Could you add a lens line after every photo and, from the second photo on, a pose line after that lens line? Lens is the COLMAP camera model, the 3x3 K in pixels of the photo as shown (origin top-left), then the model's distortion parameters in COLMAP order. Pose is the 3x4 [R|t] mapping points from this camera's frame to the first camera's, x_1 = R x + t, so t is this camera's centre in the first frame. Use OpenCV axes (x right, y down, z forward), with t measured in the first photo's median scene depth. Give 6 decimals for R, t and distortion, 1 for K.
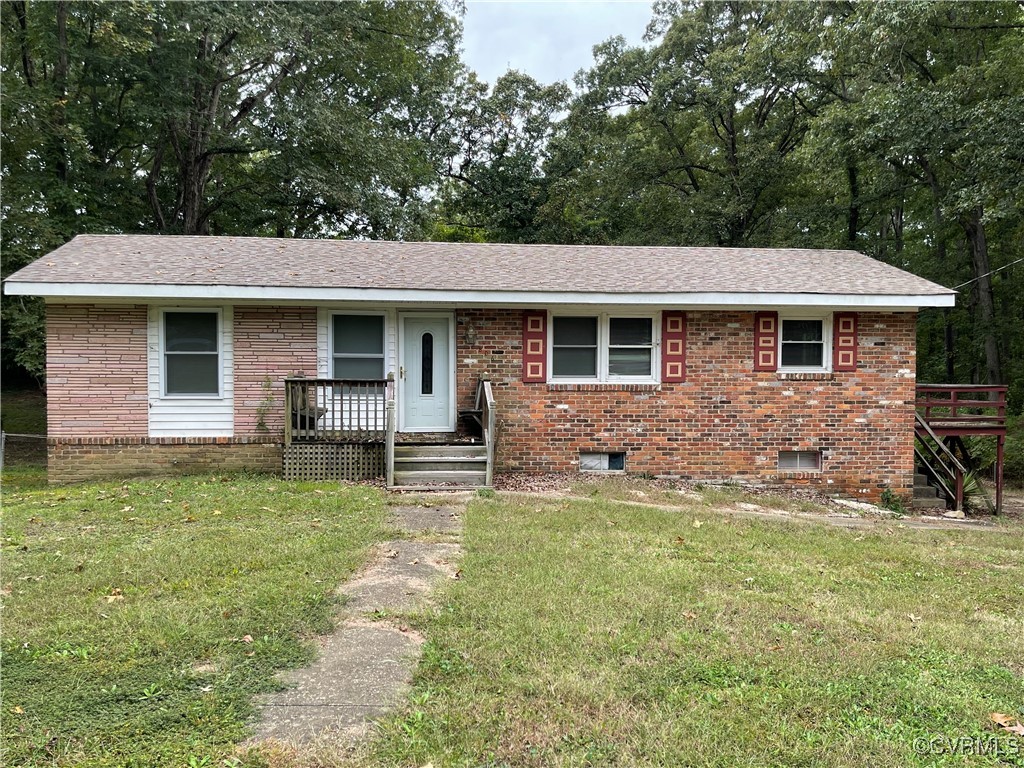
lens RADIAL K [[873.9, 0, 503.1], [0, 873.9, 381.1], [0, 0, 1]] dist [0.043101, -0.007413]
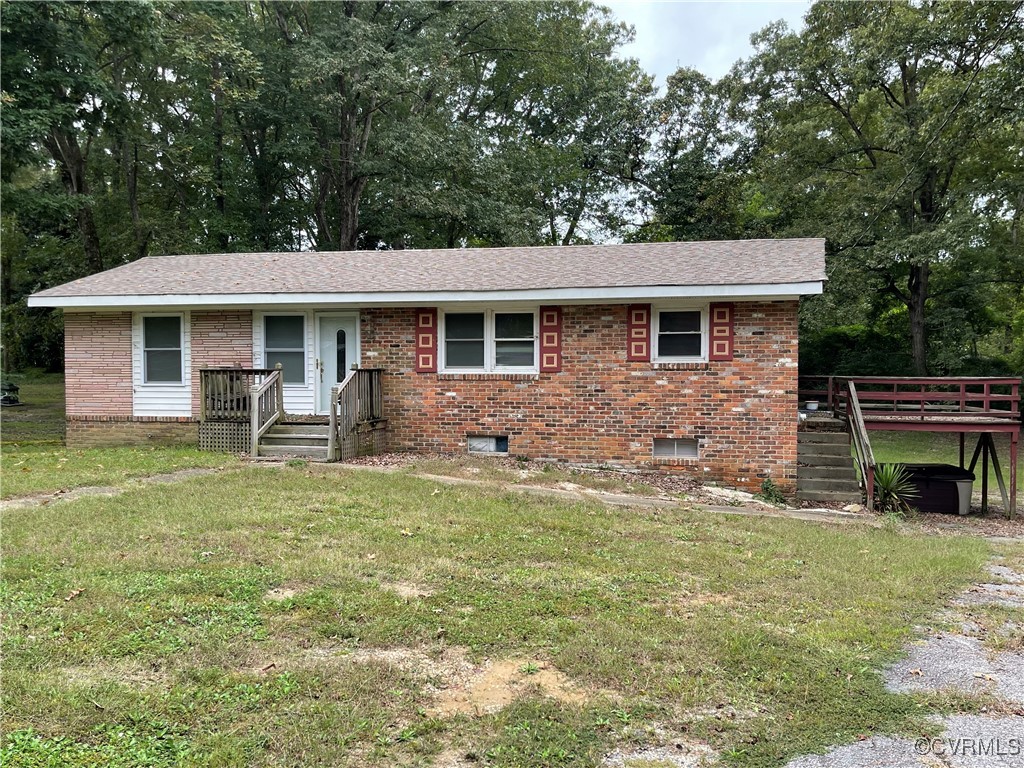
lens RADIAL K [[873.9, 0, 516.9], [0, 873.9, 382.4], [0, 0, 1]] dist [0.043101, -0.007413]
pose [[0.950627, 0.000972, -0.310335, 0.499355], [-0.000806, 0.999999, 0.000663, 0.013710], [0.310336, -0.000380, 0.950627, -0.034679]]
